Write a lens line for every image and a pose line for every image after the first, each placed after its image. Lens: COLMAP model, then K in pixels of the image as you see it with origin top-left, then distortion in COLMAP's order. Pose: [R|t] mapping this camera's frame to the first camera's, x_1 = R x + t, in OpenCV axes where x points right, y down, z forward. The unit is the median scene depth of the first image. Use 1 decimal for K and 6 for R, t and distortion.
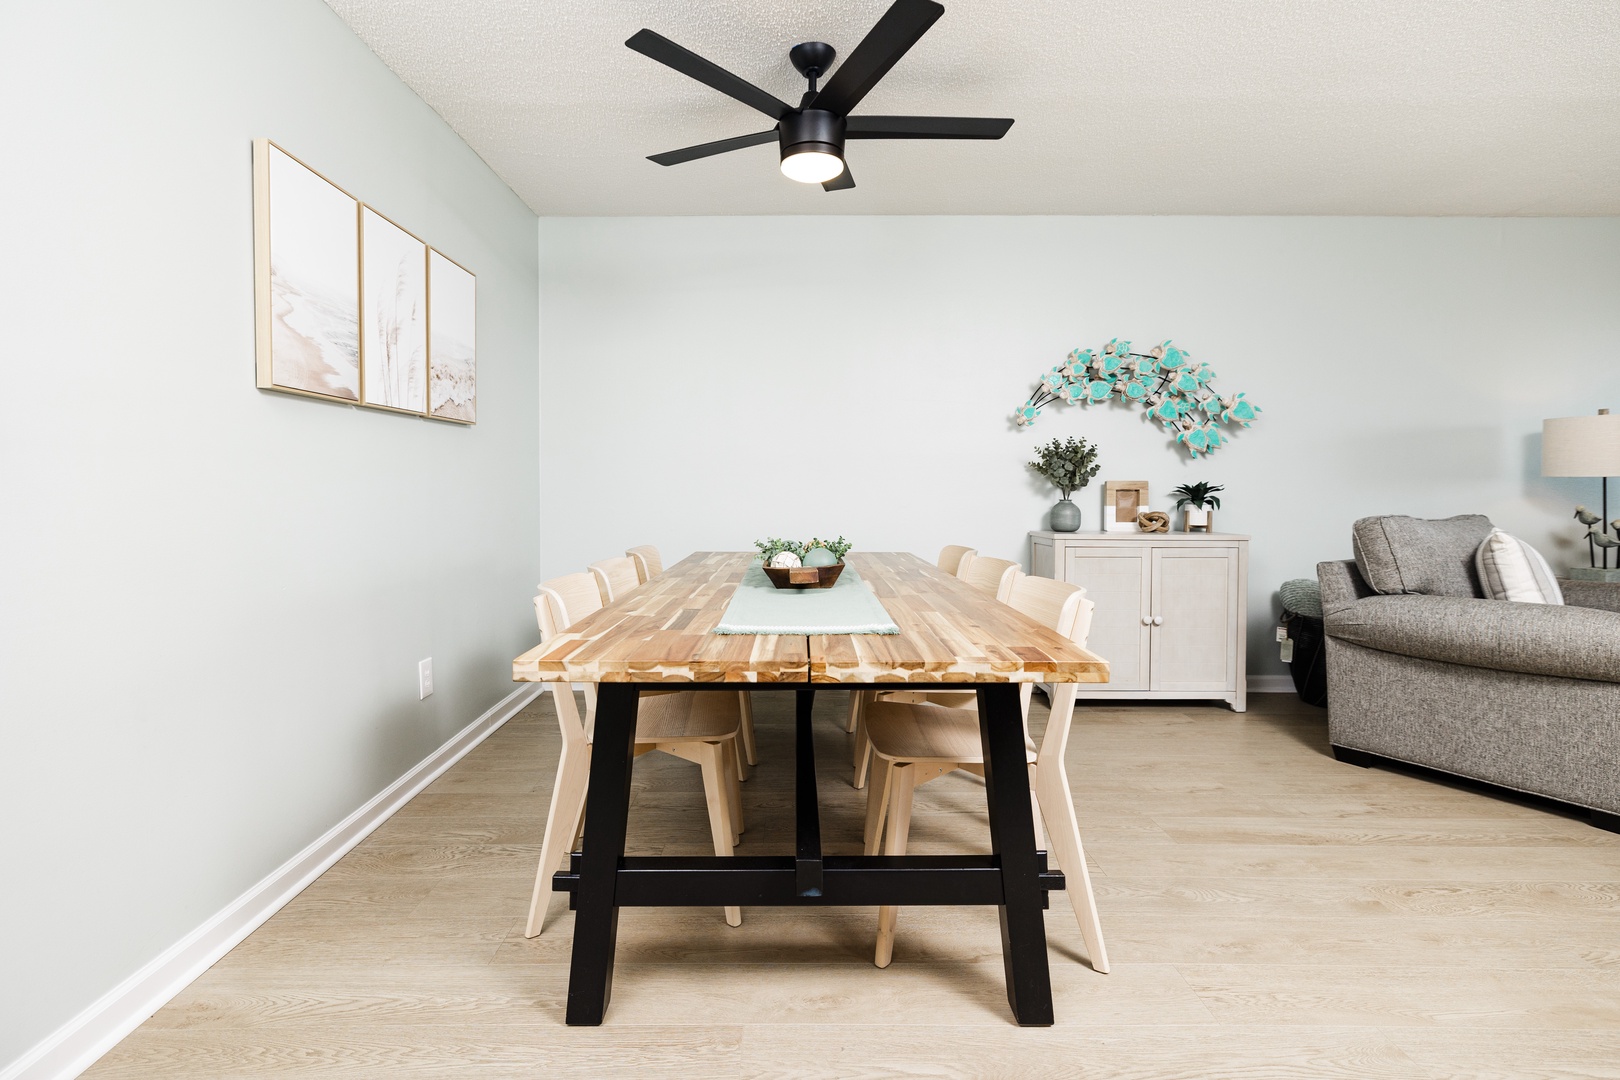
lens RADIAL K [[779.6, 0, 805.5], [0, 779.6, 494.9], [0, 0, 1]] dist [0.000602, -0.000345]
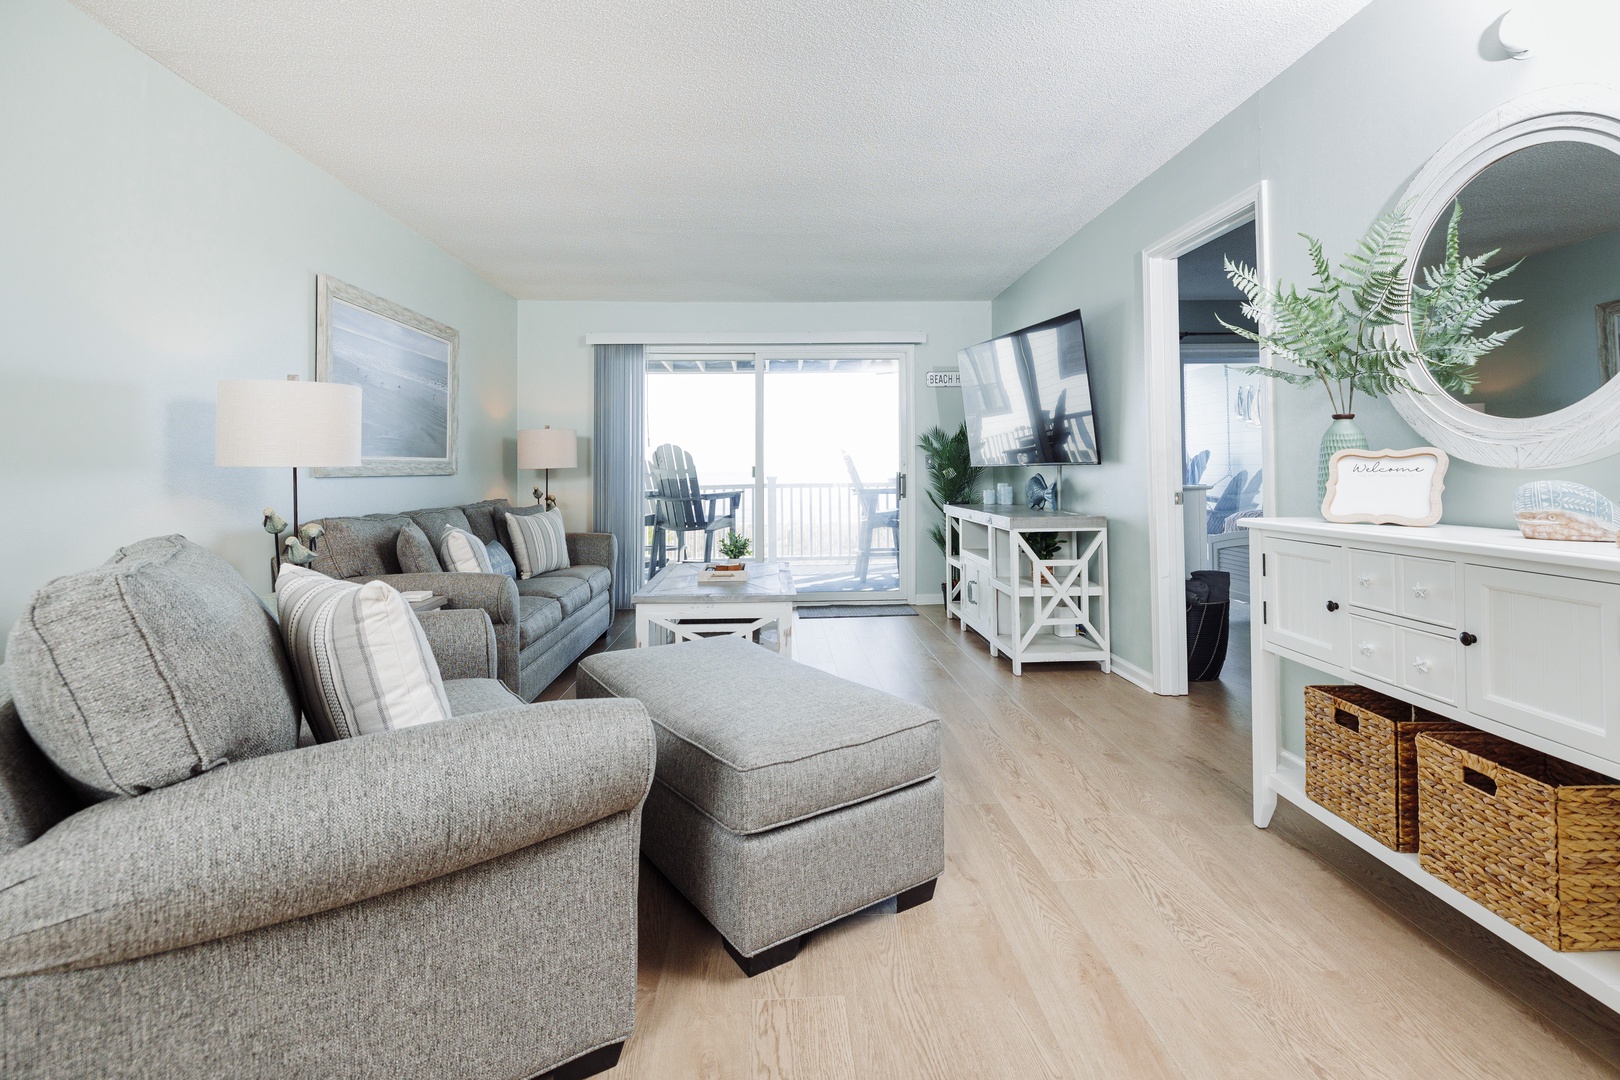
lens RADIAL K [[779.6, 0, 810.0], [0, 779.6, 468.3], [0, 0, 1]] dist [0.000602, -0.000345]
pose [[-0.032265, 0.004540, 0.999469, 0.398807], [0.019517, 0.999802, -0.003912, -0.013188], [-0.999289, 0.019381, -0.032347, 0.741723]]
